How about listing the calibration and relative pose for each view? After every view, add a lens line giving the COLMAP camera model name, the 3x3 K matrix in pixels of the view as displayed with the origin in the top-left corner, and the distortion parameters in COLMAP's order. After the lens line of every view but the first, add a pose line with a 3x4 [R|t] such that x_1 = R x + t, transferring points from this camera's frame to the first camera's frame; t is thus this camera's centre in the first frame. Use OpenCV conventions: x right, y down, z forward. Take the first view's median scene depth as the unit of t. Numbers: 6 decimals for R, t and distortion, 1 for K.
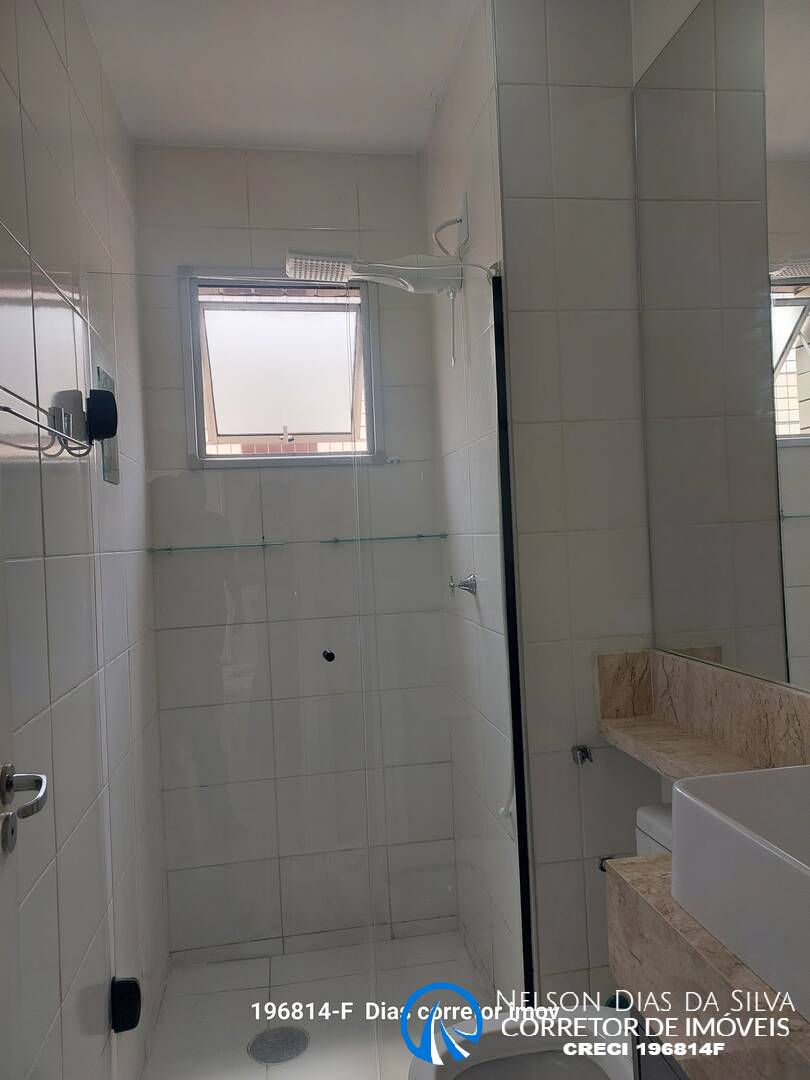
lens RADIAL K [[769.9, 0, 409.7], [0, 769.9, 547.0], [0, 0, 1]] dist [0.101936, -0.084345]
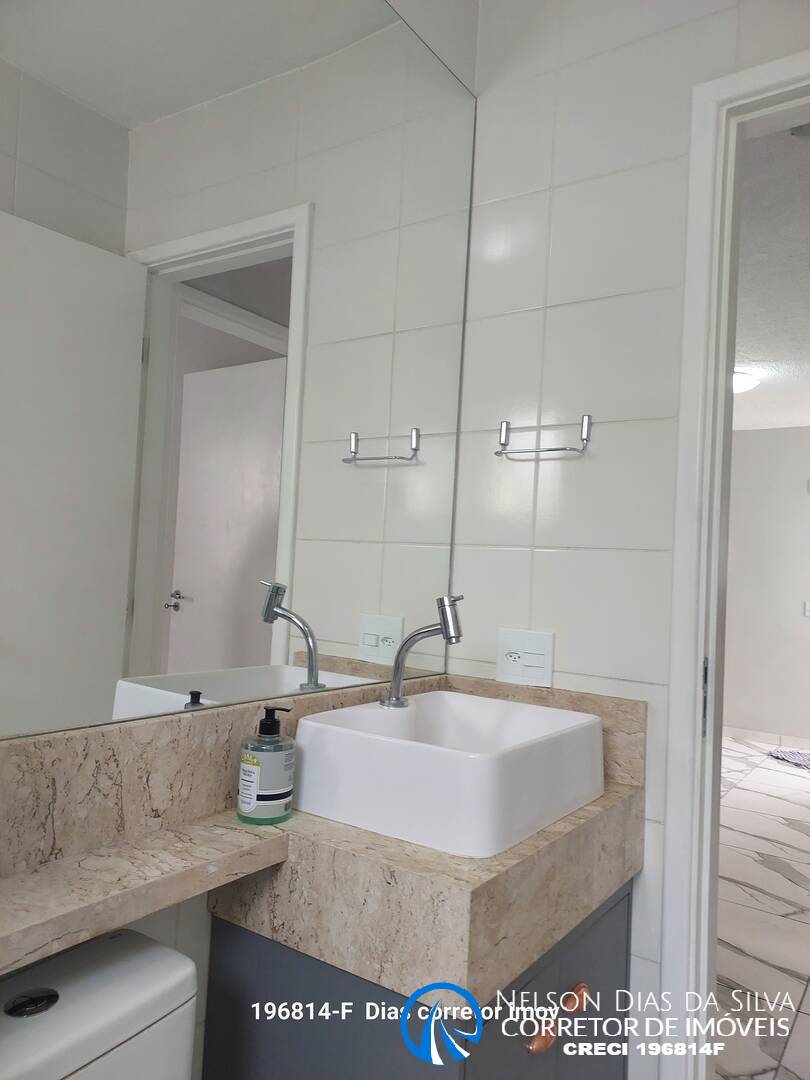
lens RADIAL K [[769.9, 0, 409.7], [0, 769.9, 547.0], [0, 0, 1]] dist [0.101936, -0.084345]
pose [[-0.718498, 0.026575, 0.695021, -0.310763], [-0.015021, 0.998444, -0.053705, 0.052371], [-0.695367, -0.049027, -0.716981, 1.595428]]
